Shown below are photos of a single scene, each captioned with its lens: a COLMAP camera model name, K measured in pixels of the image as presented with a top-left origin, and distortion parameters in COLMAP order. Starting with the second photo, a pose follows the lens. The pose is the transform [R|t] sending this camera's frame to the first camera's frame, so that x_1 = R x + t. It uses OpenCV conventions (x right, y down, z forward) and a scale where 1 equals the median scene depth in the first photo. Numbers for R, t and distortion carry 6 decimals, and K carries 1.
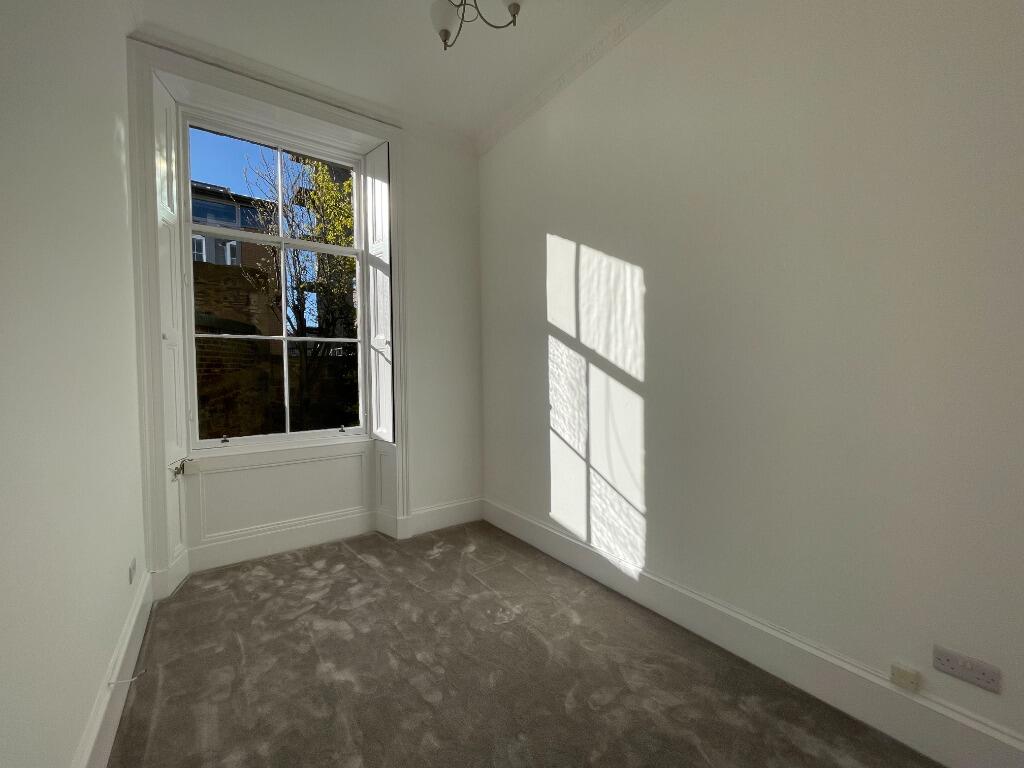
lens RADIAL K [[410.5, 0, 512.4], [0, 410.5, 389.1], [0, 0, 1]] dist [-0.001424, -0.000955]
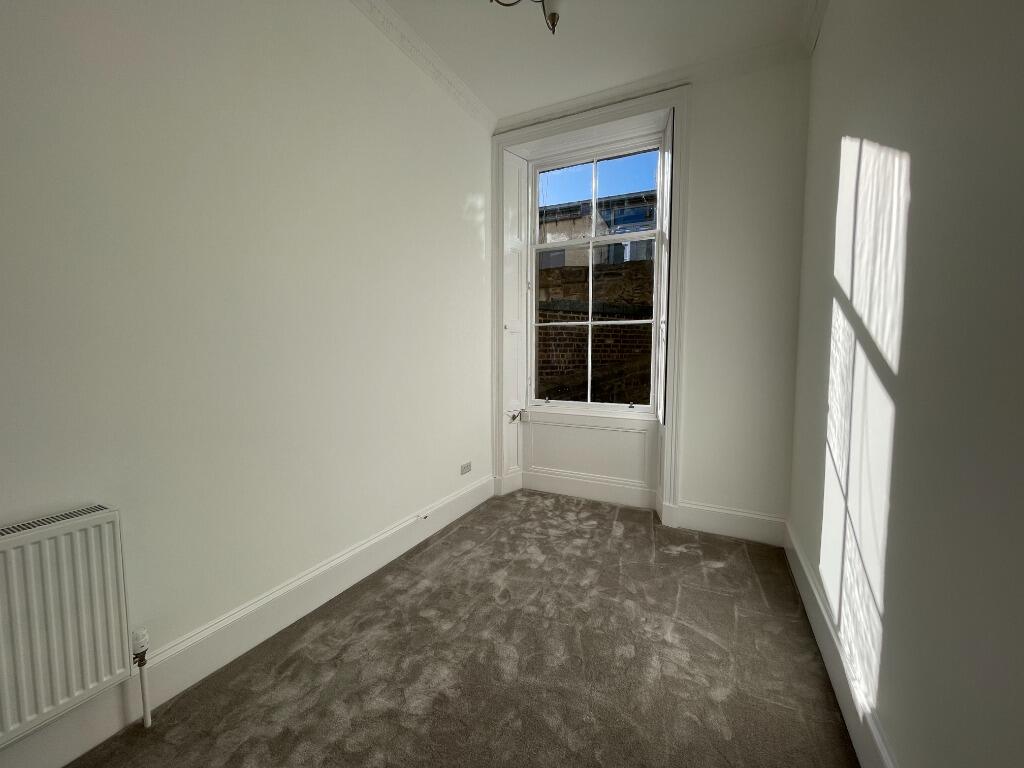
lens RADIAL K [[410.5, 0, 512.4], [0, 410.5, 389.1], [0, 0, 1]] dist [-0.001424, -0.000955]
pose [[0.478974, 0.088544, -0.873352, 0.446182], [-0.049352, 0.996043, 0.073917, -0.010881], [0.876441, 0.007697, 0.481449, 0.254195]]
